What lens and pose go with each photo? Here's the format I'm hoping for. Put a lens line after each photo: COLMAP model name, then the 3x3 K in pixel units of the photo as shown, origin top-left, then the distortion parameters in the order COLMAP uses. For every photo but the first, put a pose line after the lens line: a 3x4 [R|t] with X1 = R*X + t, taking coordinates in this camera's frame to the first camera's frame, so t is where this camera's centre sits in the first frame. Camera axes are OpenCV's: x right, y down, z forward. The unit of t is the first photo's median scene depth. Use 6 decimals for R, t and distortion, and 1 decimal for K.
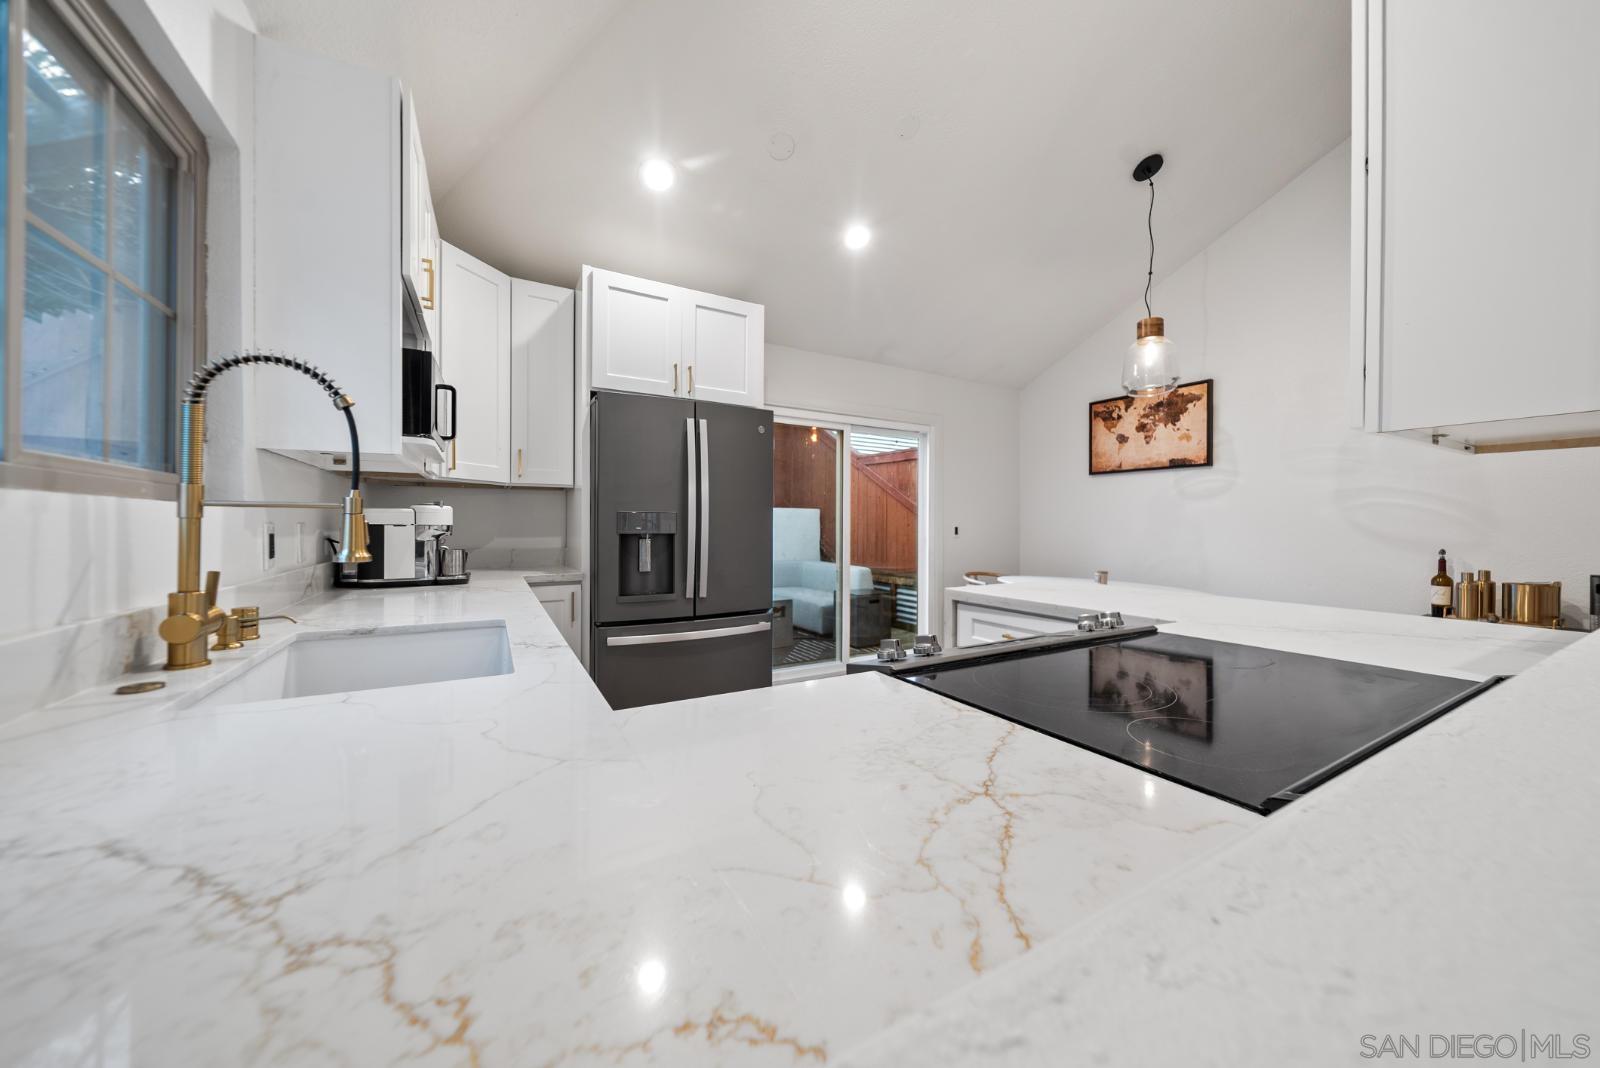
lens RADIAL K [[560.5, 0, 810.4], [0, 560.5, 524.9], [0, 0, 1]] dist [-0.001662, -0.000179]
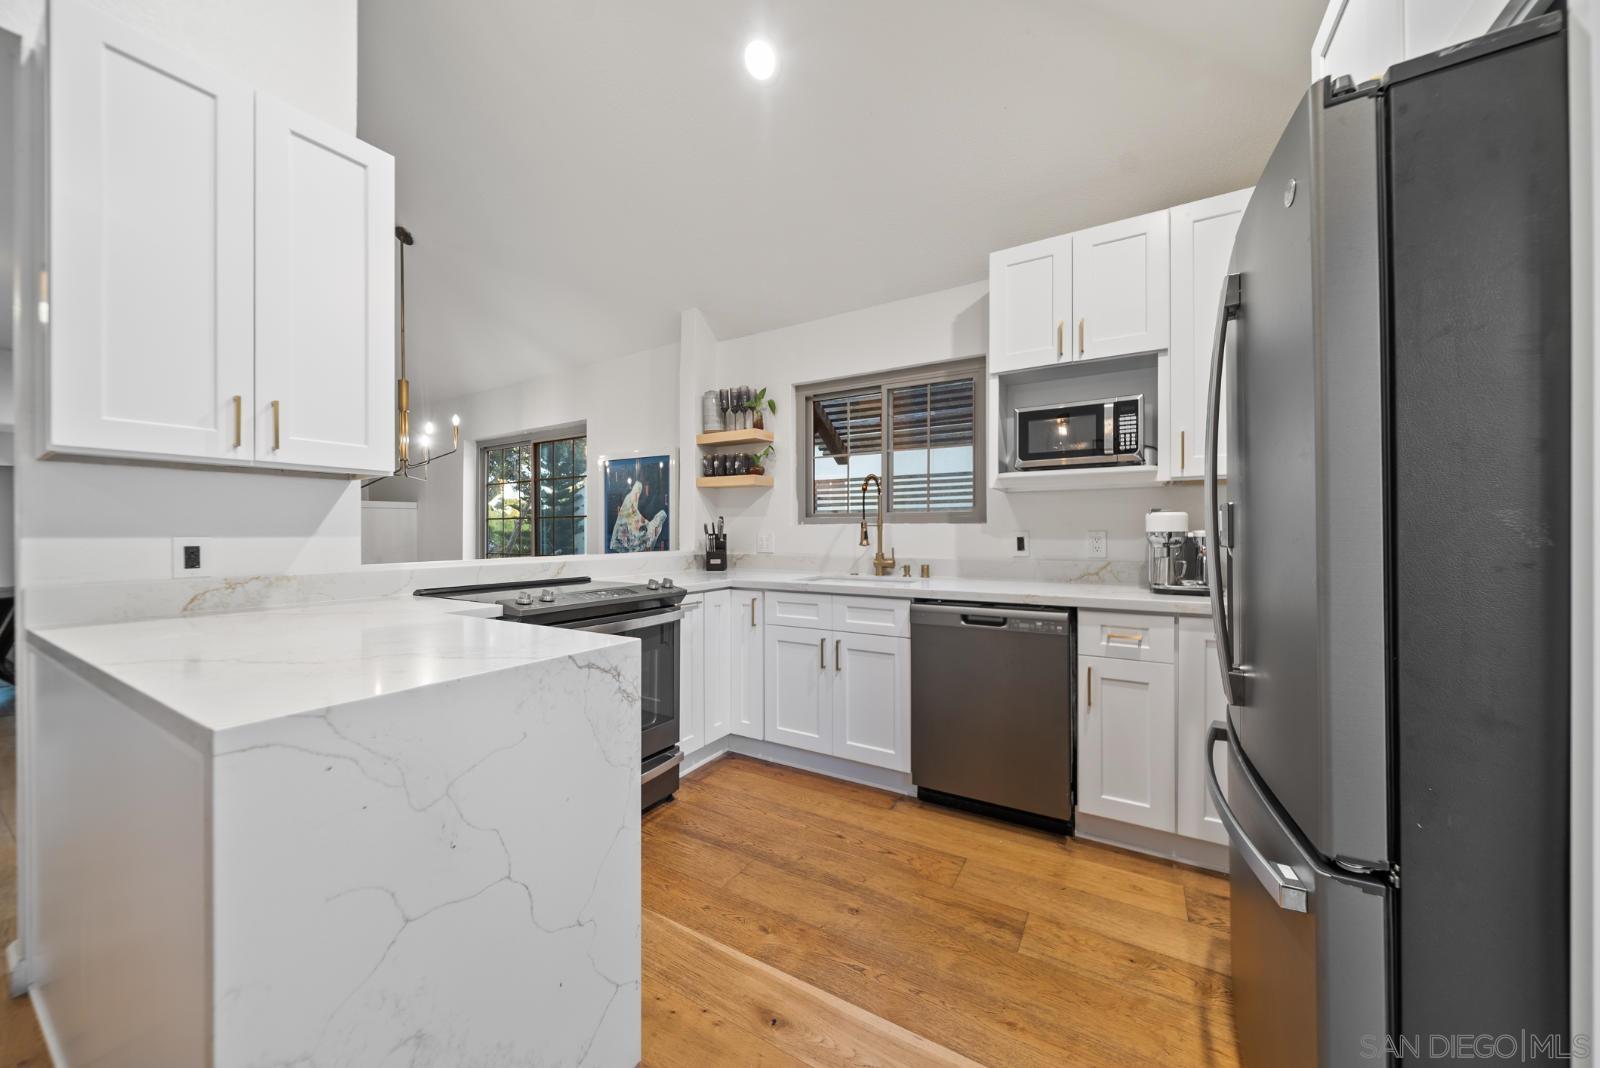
lens RADIAL K [[556.7, 0, 810.0], [0, 556.7, 533.8], [0, 0, 1]] dist [-0.002285, -0.000205]
pose [[-0.871338, -0.001486, -0.490682, 0.194164], [-0.001803, 0.999998, 0.000173, 0.003518], [0.490681, 0.001036, -0.871339, 0.834628]]
